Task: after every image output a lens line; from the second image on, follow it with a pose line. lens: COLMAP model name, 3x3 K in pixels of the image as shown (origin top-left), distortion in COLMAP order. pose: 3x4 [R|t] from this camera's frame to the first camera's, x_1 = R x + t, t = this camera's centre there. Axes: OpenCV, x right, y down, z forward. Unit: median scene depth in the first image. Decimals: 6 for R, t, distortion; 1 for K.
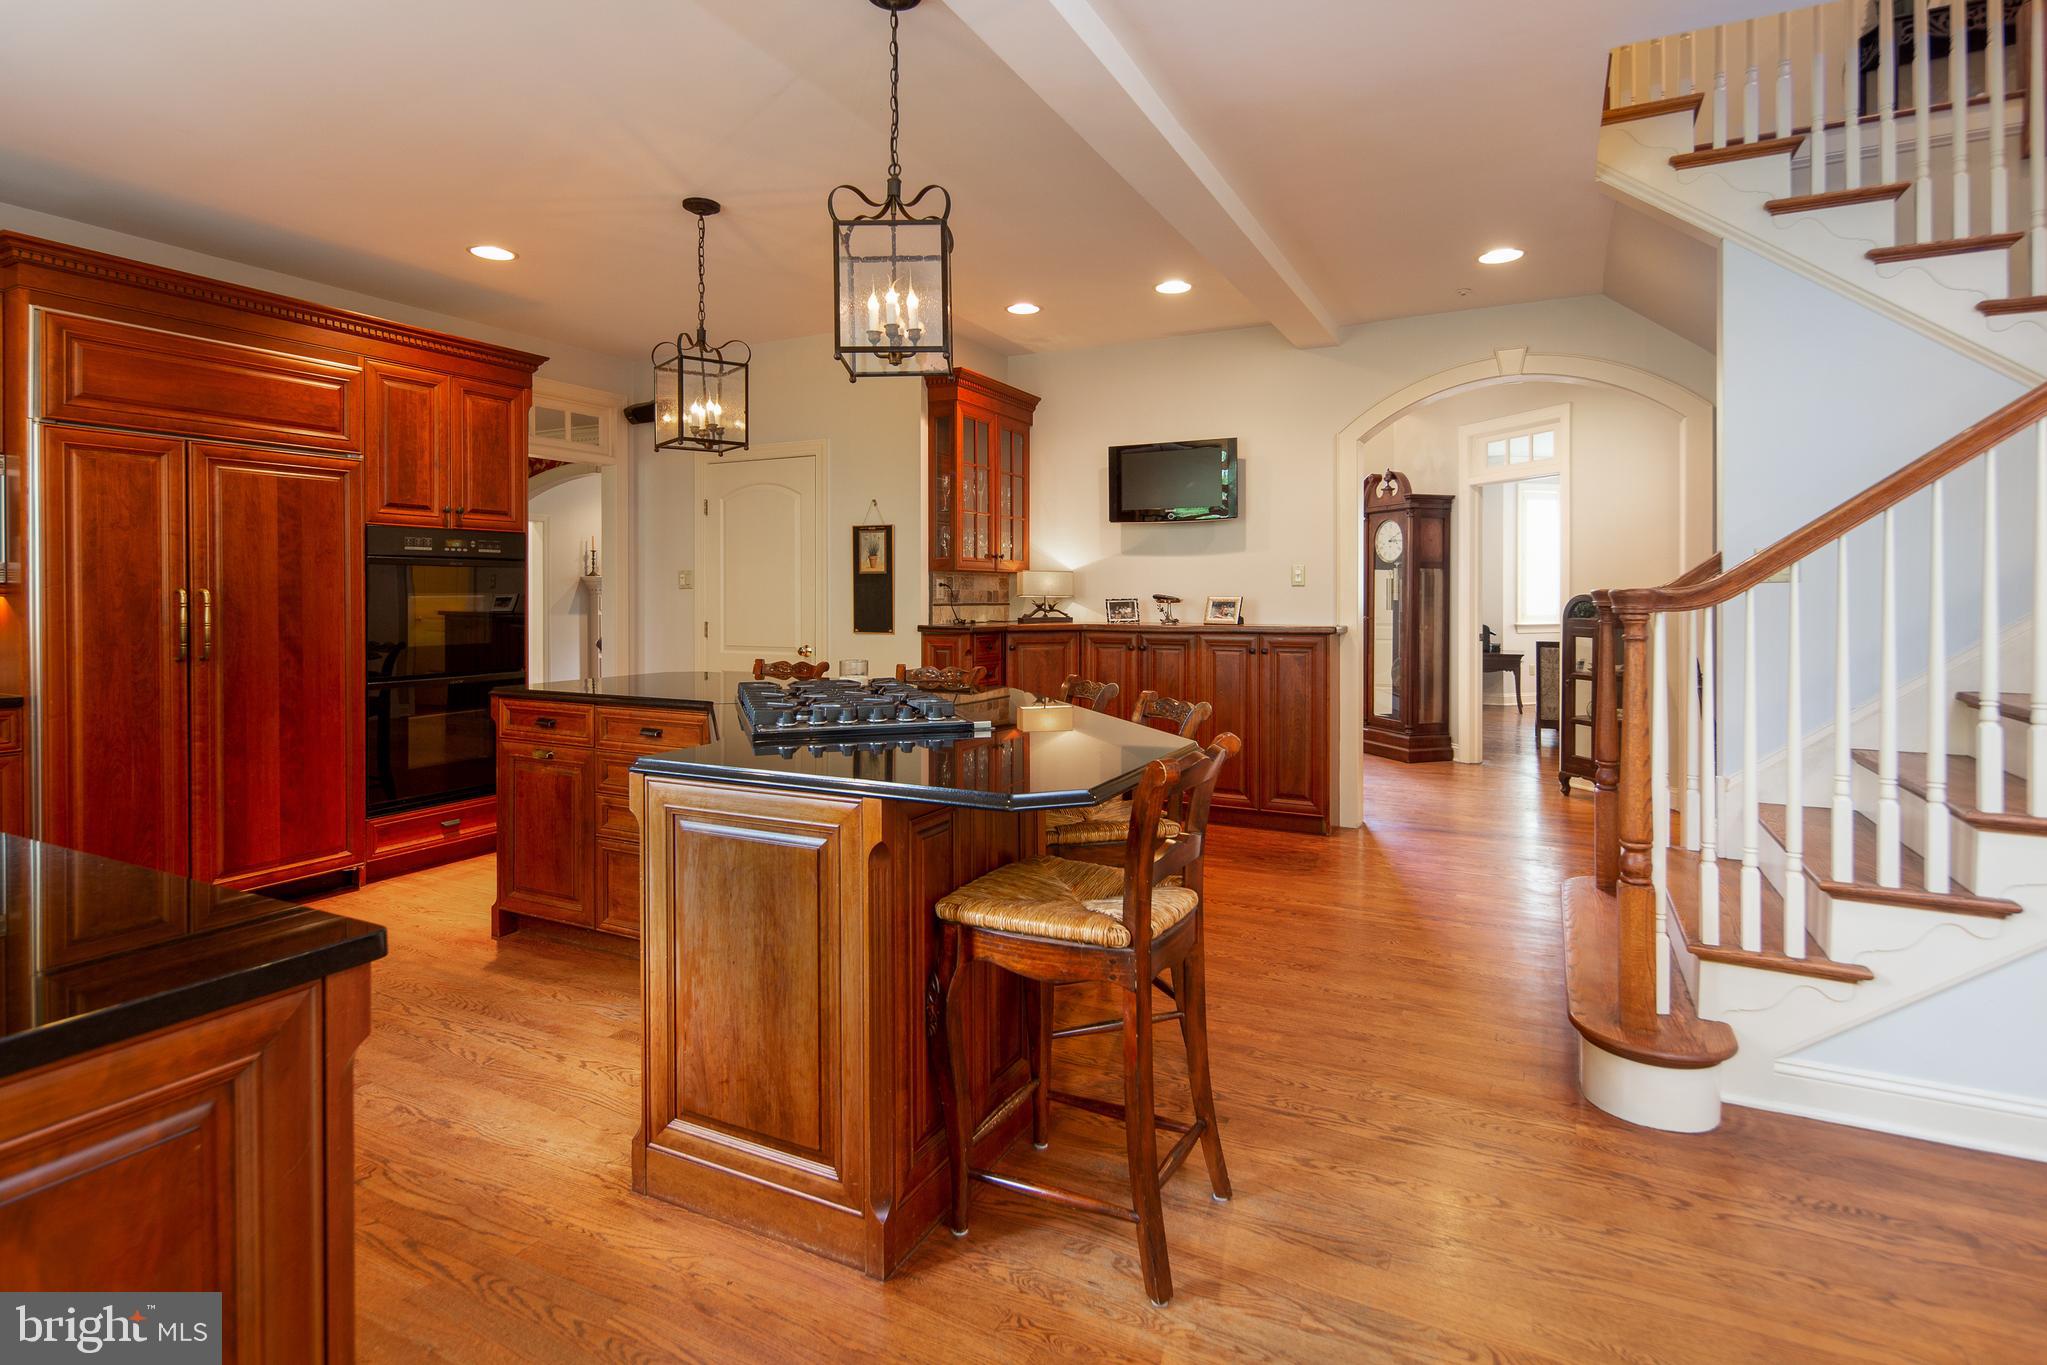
lens RADIAL K [[1003.3, 0, 1017.4], [0, 1003.3, 600.9], [0, 0, 1]] dist [0.005340, 0.000294]
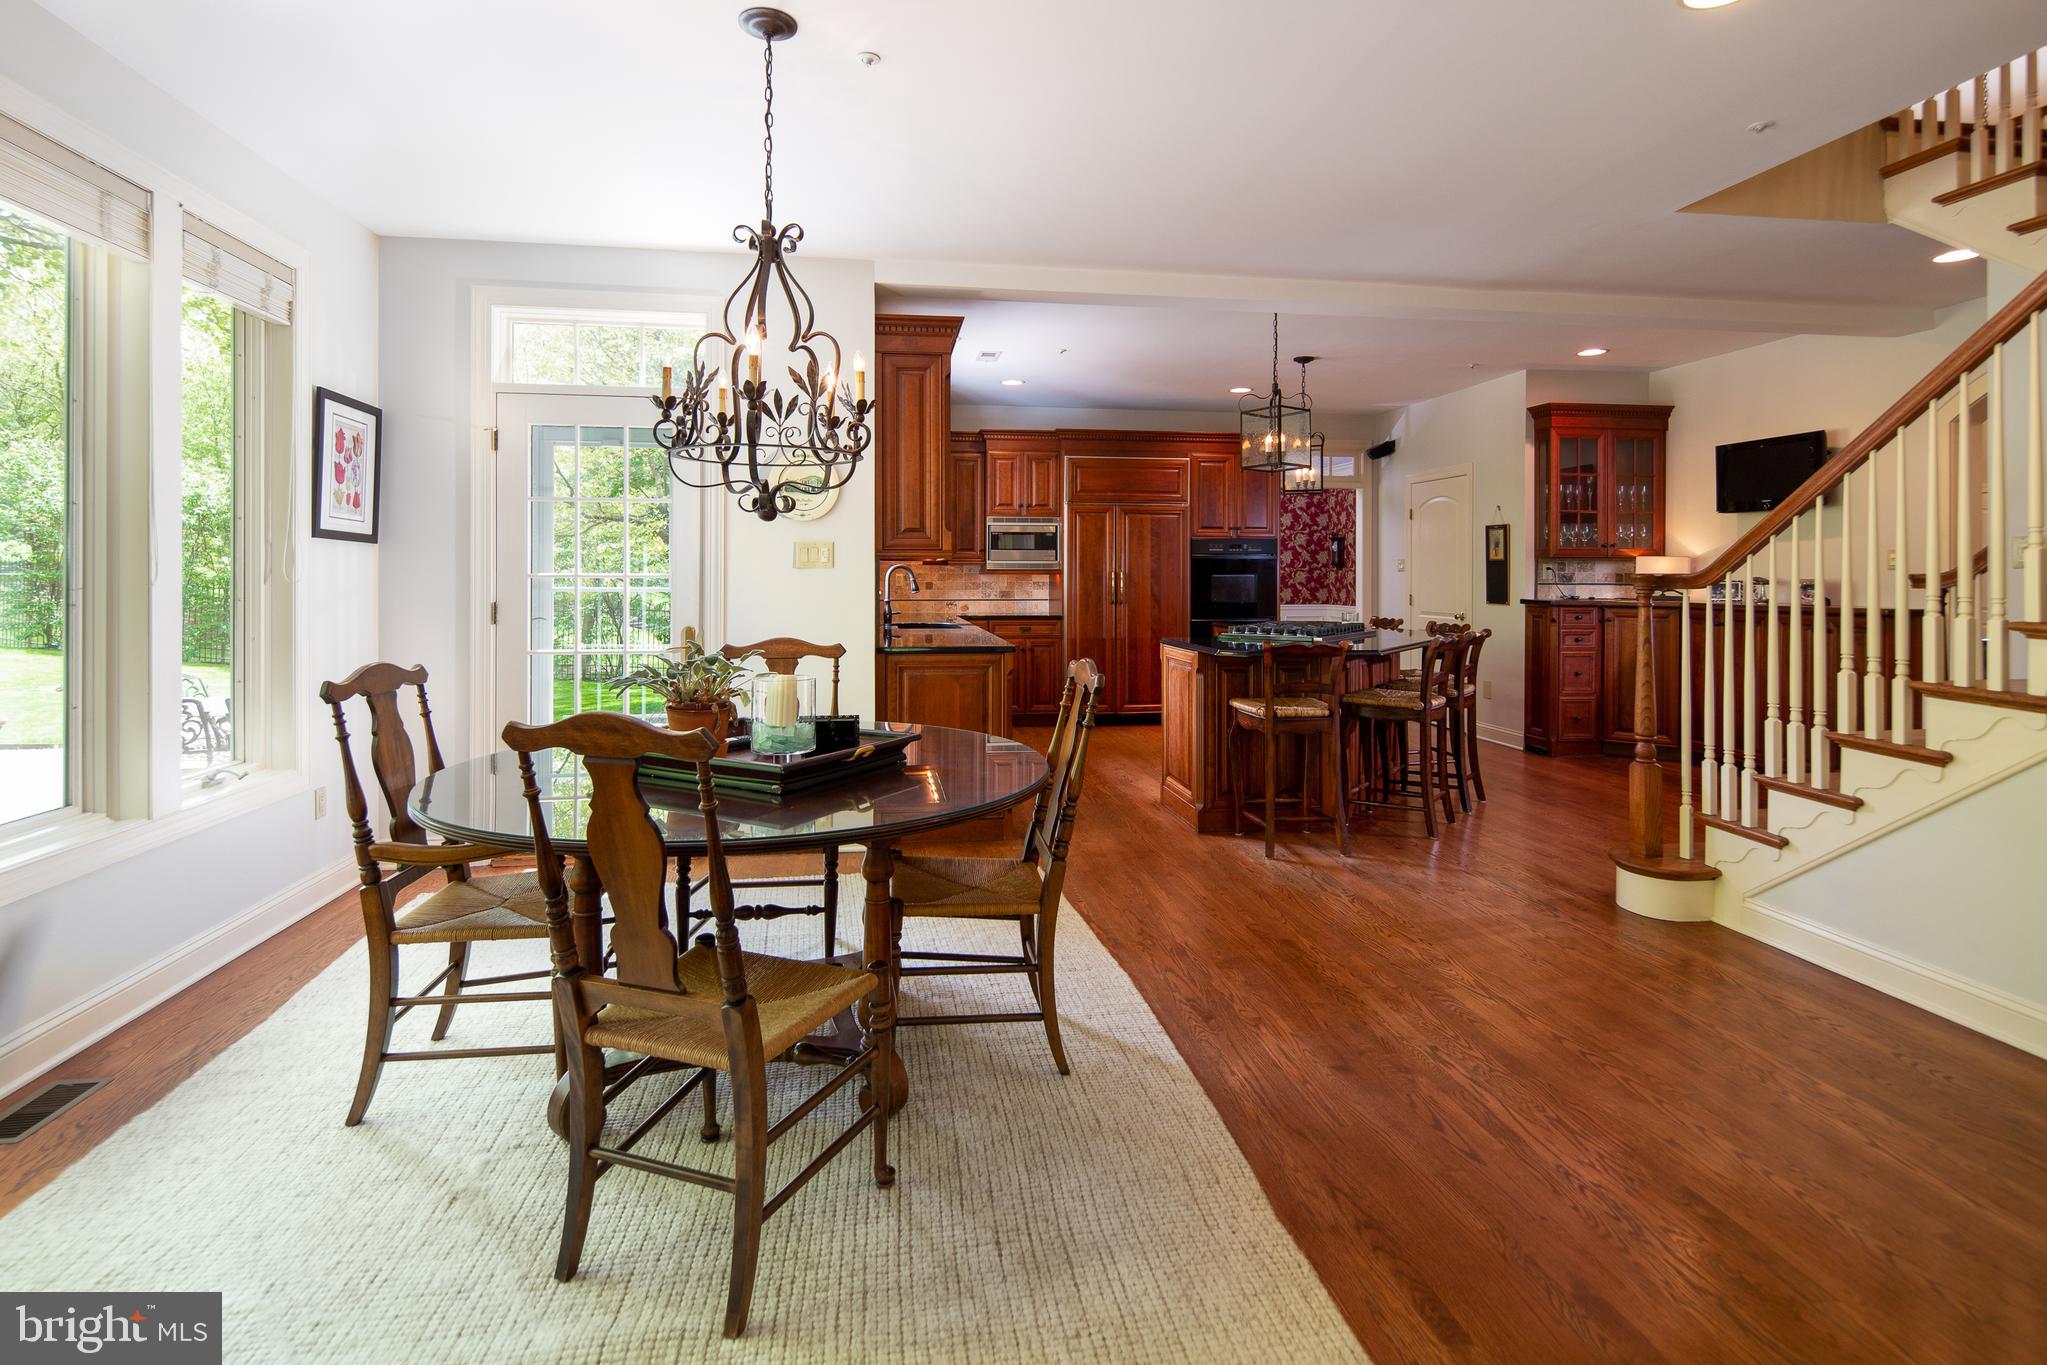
lens RADIAL K [[1003.3, 0, 1017.4], [0, 1003.3, 600.9], [0, 0, 1]] dist [0.005340, 0.000294]
pose [[0.574532, 0.025271, -0.818092, 0.800020], [-0.009765, 0.999664, 0.024022, 0.001522], [0.818424, -0.005813, 0.574586, -0.417138]]
